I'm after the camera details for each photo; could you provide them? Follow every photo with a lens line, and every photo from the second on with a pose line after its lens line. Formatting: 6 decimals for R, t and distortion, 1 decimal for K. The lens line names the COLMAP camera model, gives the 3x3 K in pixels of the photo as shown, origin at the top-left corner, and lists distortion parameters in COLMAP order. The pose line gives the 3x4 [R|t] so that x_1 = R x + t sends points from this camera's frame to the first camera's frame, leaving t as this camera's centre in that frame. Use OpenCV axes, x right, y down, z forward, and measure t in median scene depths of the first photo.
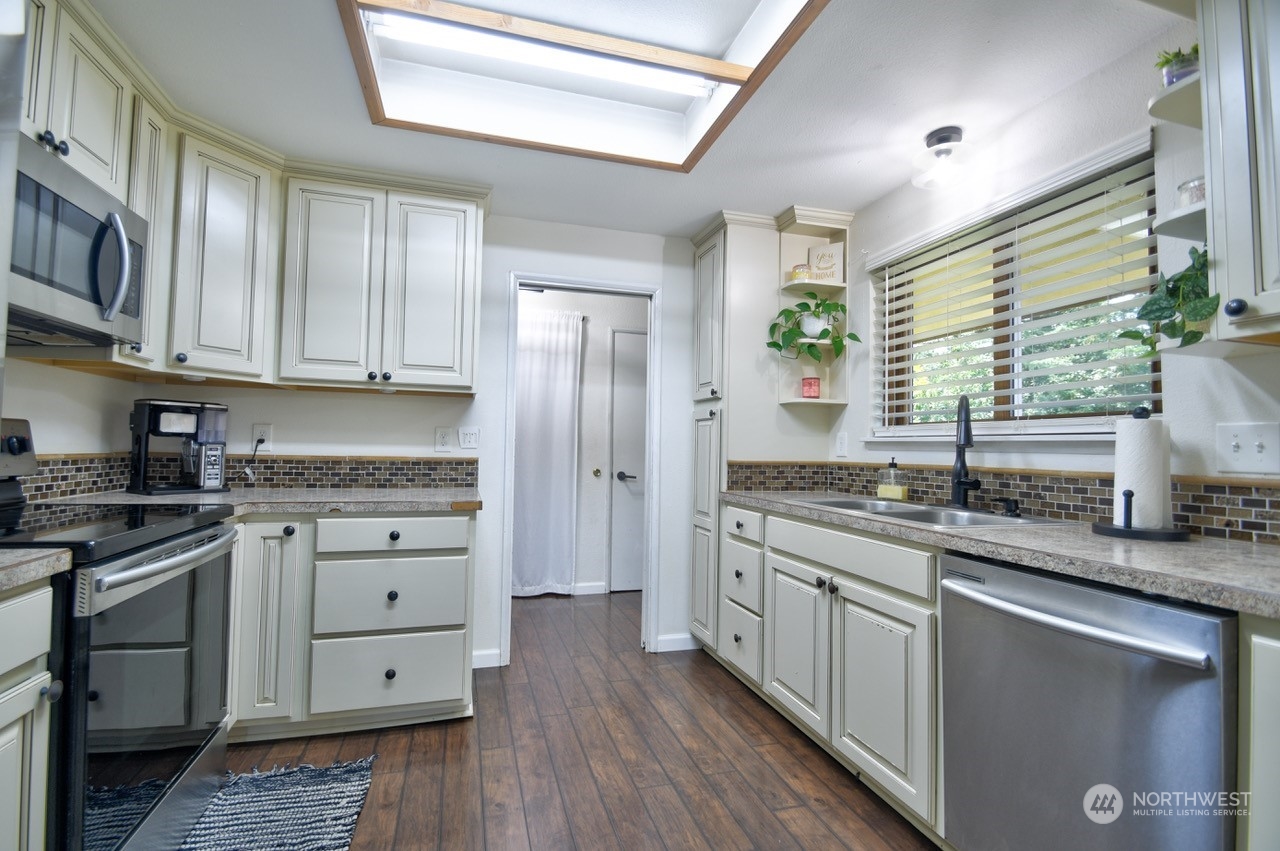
lens RADIAL K [[578.0, 0, 634.3], [0, 578.0, 432.4], [0, 0, 1]] dist [0.029386, -0.030979]
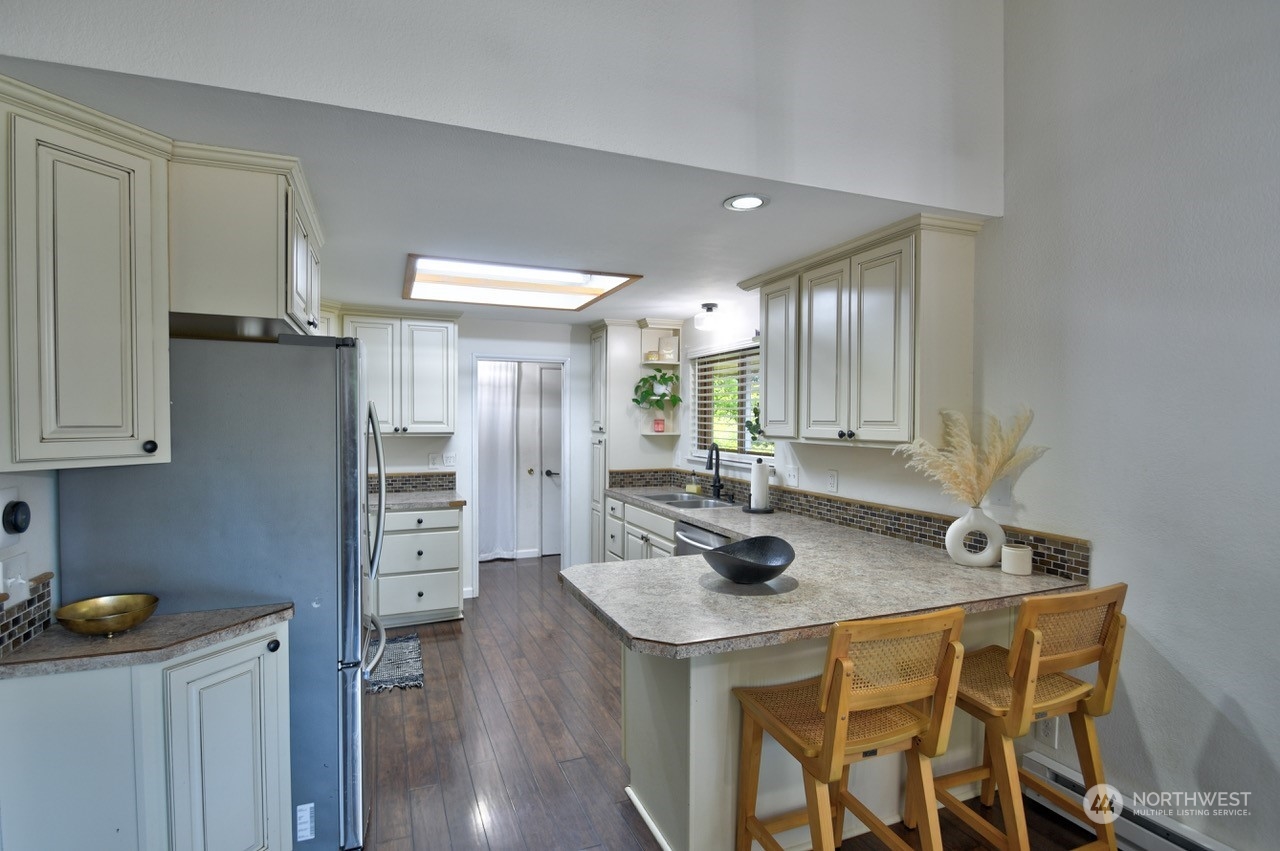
lens RADIAL K [[660.9, 0, 649.7], [0, 660.9, 428.5], [0, 0, 1]] dist [-0.005146, -0.000788]
pose [[0.993749, -0.016603, 0.110397, 0.068276], [0.010690, 0.998487, 0.053943, -0.171955], [-0.111126, -0.052426, 0.992423, -0.893625]]
